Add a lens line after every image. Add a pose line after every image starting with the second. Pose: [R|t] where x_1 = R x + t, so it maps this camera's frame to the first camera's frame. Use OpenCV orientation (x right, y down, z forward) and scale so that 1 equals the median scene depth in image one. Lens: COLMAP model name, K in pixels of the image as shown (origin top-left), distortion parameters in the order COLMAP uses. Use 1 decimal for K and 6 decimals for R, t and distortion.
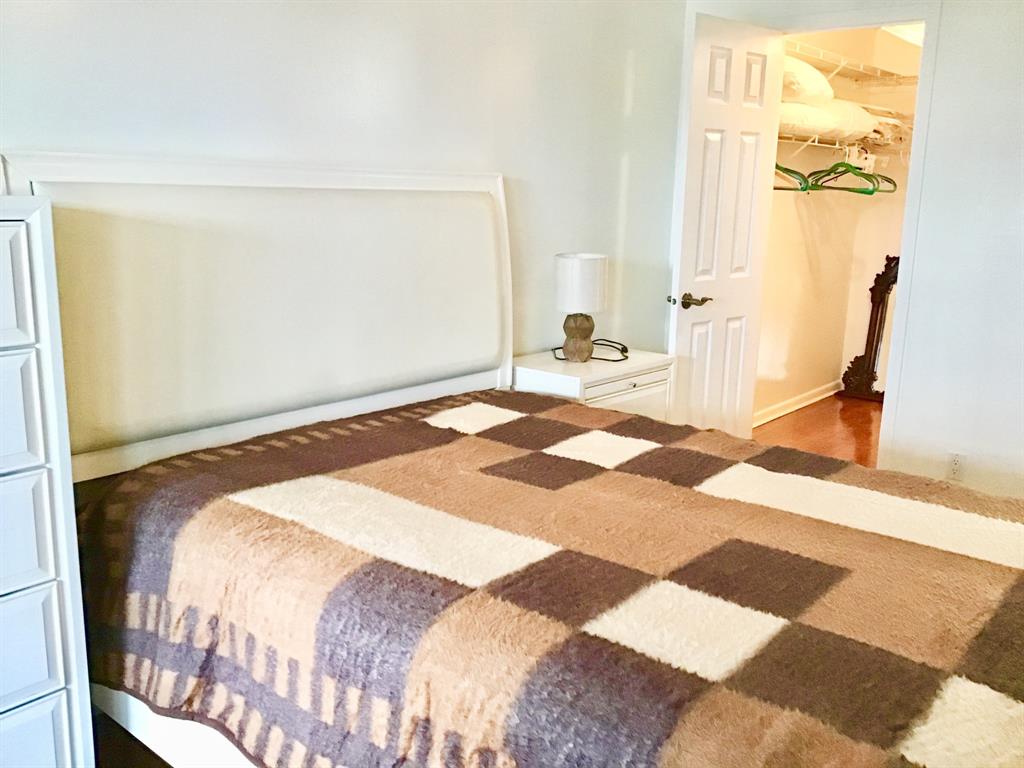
lens RADIAL K [[911.1, 0, 508.1], [0, 911.1, 372.8], [0, 0, 1]] dist [0.119575, -0.213076]
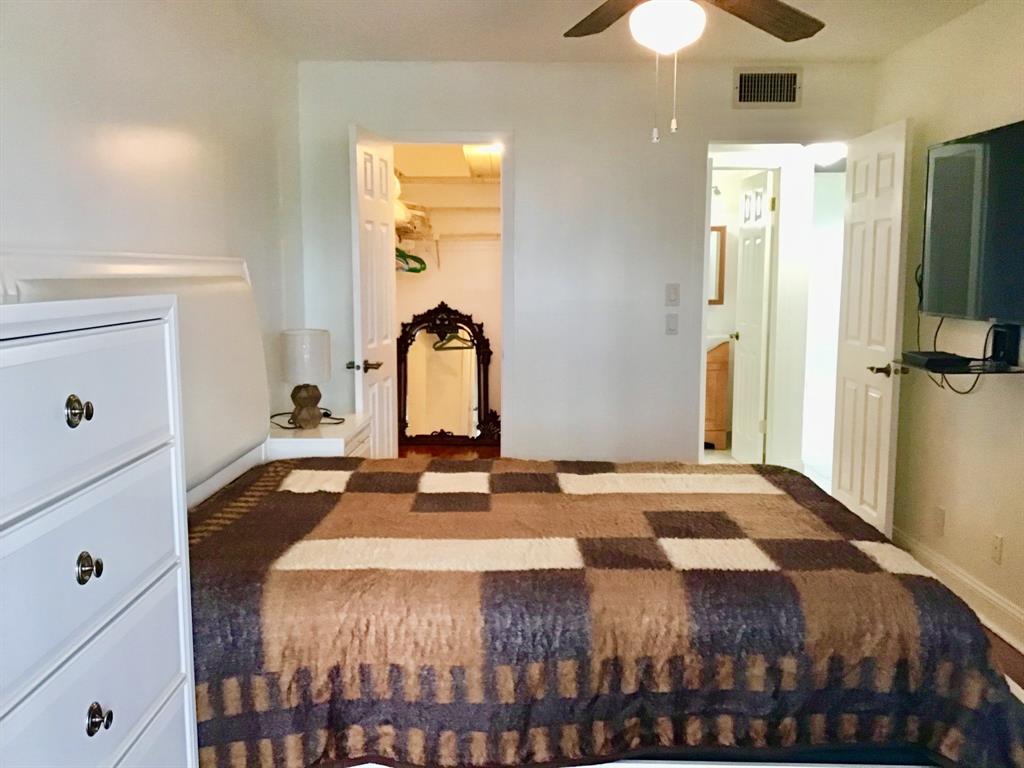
lens RADIAL K [[911.1, 0, 508.1], [0, 911.1, 372.8], [0, 0, 1]] dist [0.119575, -0.213076]
pose [[0.785122, -0.091013, 0.612618, -0.844664], [0.139772, 0.989663, -0.032102, -0.019136], [-0.603363, 0.110831, 0.789727, -0.027125]]
